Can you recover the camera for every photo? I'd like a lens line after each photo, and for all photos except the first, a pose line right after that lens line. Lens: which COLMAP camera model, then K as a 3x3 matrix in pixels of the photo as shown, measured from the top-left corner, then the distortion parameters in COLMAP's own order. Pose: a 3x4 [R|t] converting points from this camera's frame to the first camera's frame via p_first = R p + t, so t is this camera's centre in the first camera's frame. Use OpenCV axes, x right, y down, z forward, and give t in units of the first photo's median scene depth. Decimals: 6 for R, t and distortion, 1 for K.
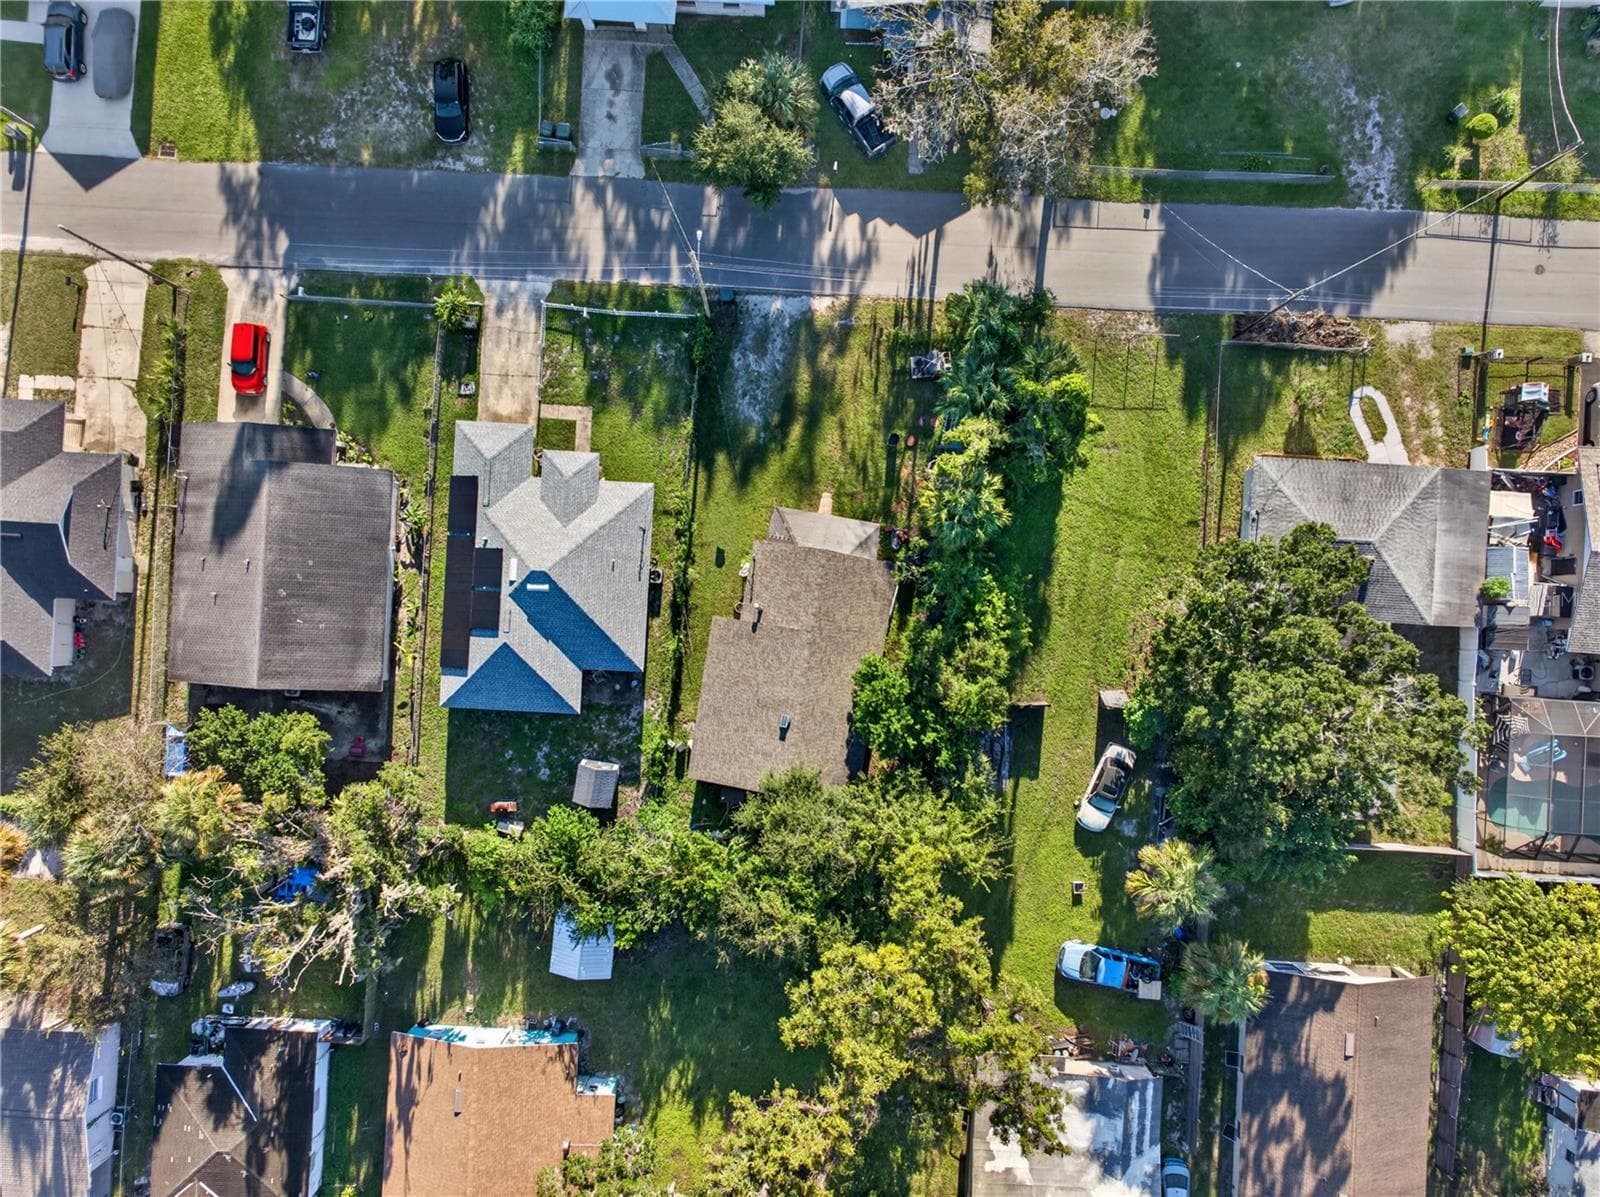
lens RADIAL K [[1091.8, 0, 796.3], [0, 1091.8, 603.5], [0, 0, 1]] dist [-0.000753, -0.001742]
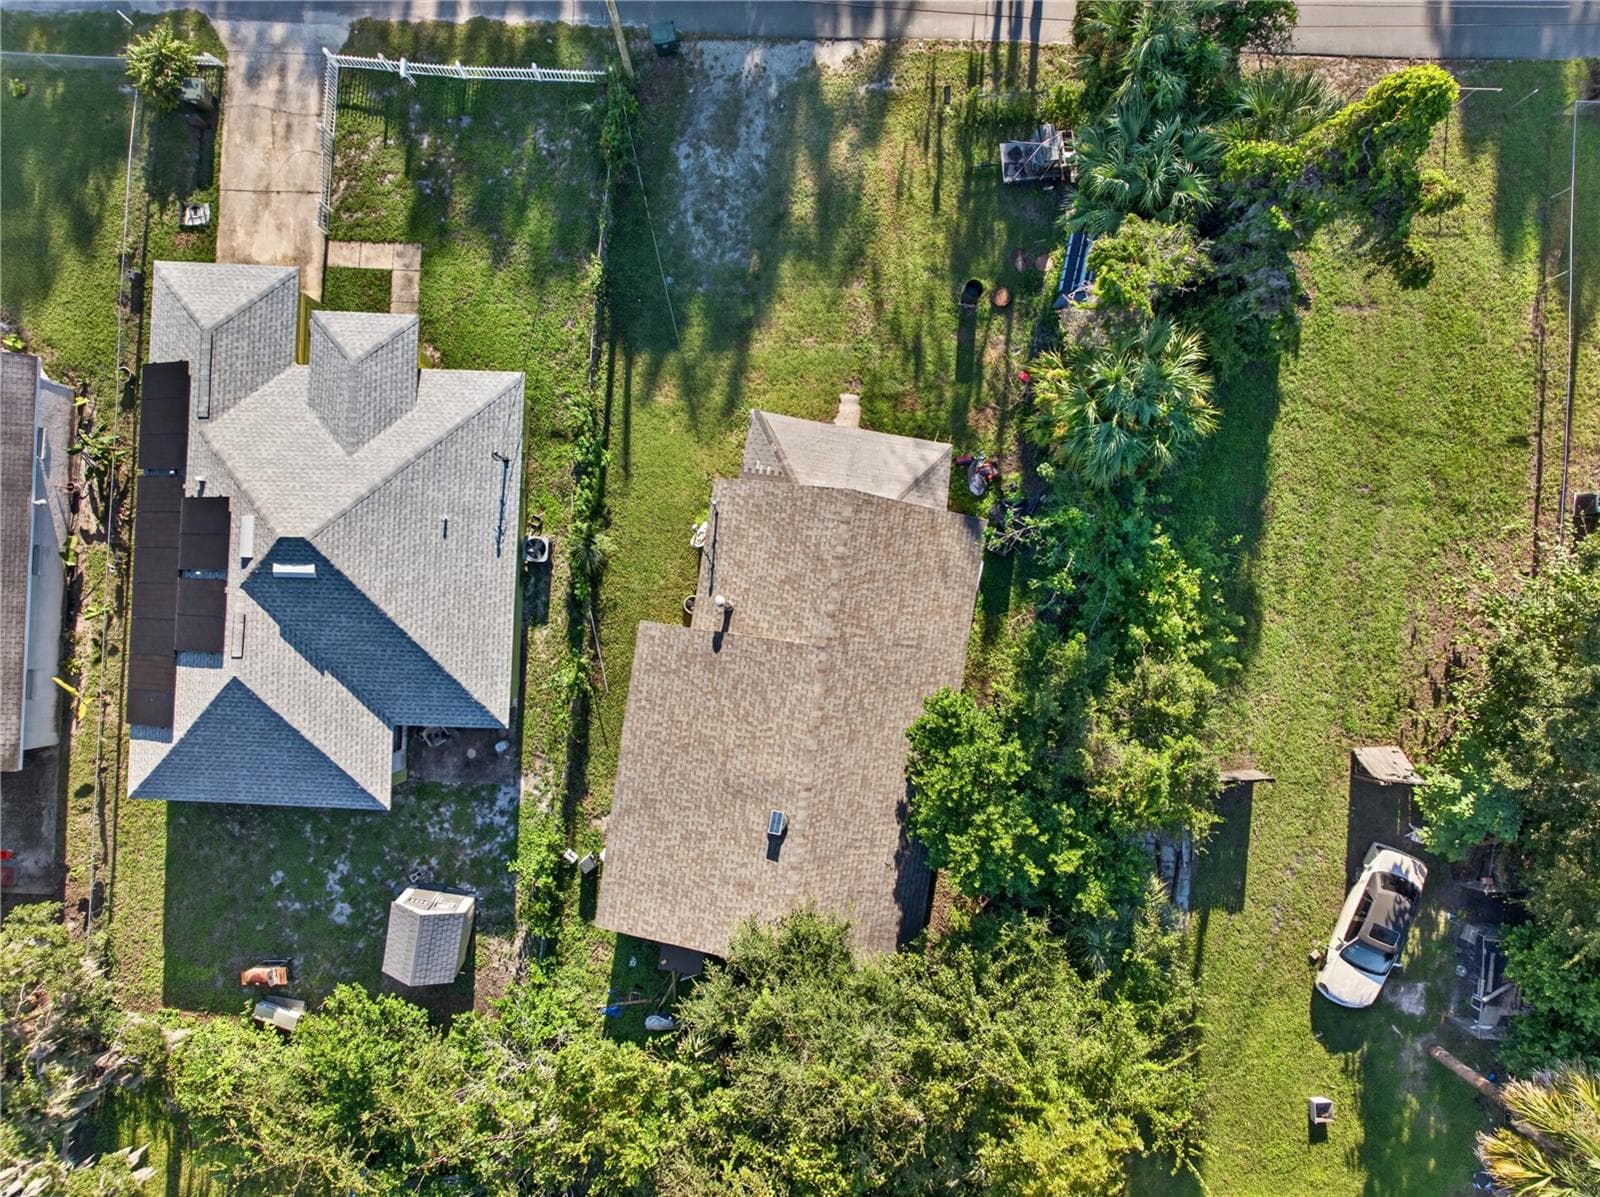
lens RADIAL K [[1091.8, 0, 796.3], [0, 1091.8, 603.5], [0, 0, 1]] dist [-0.000753, -0.001742]
pose [[0.999911, -0.013124, -0.002420, 0.001123], [0.013106, 0.999888, -0.007285, 0.007553], [0.002515, 0.007253, 0.999971, 0.456861]]
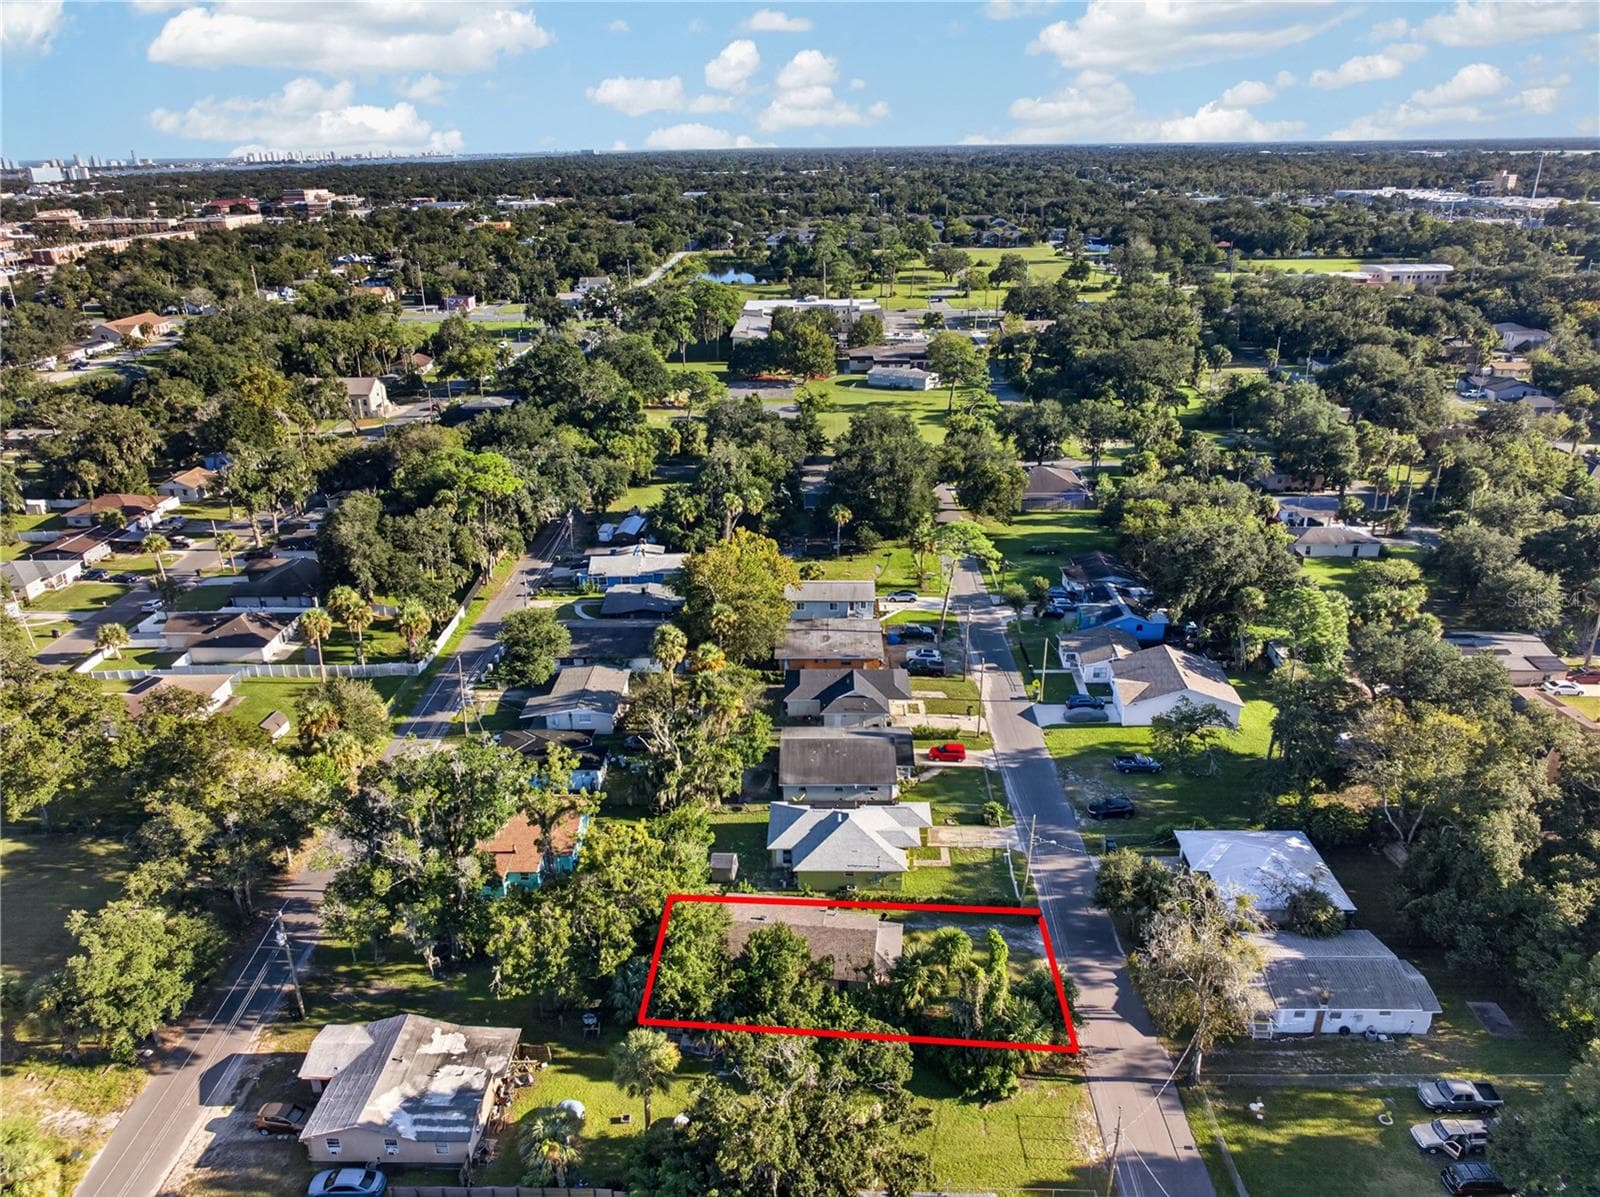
lens RADIAL K [[1091.8, 0, 796.3], [0, 1091.8, 603.5], [0, 0, 1]] dist [-0.000753, -0.001742]
pose [[0.028678, 0.392424, -0.919337, 1.177797], [-0.999017, 0.042347, -0.013088, 0.058818], [0.033795, 0.918809, 0.393253, -0.018151]]
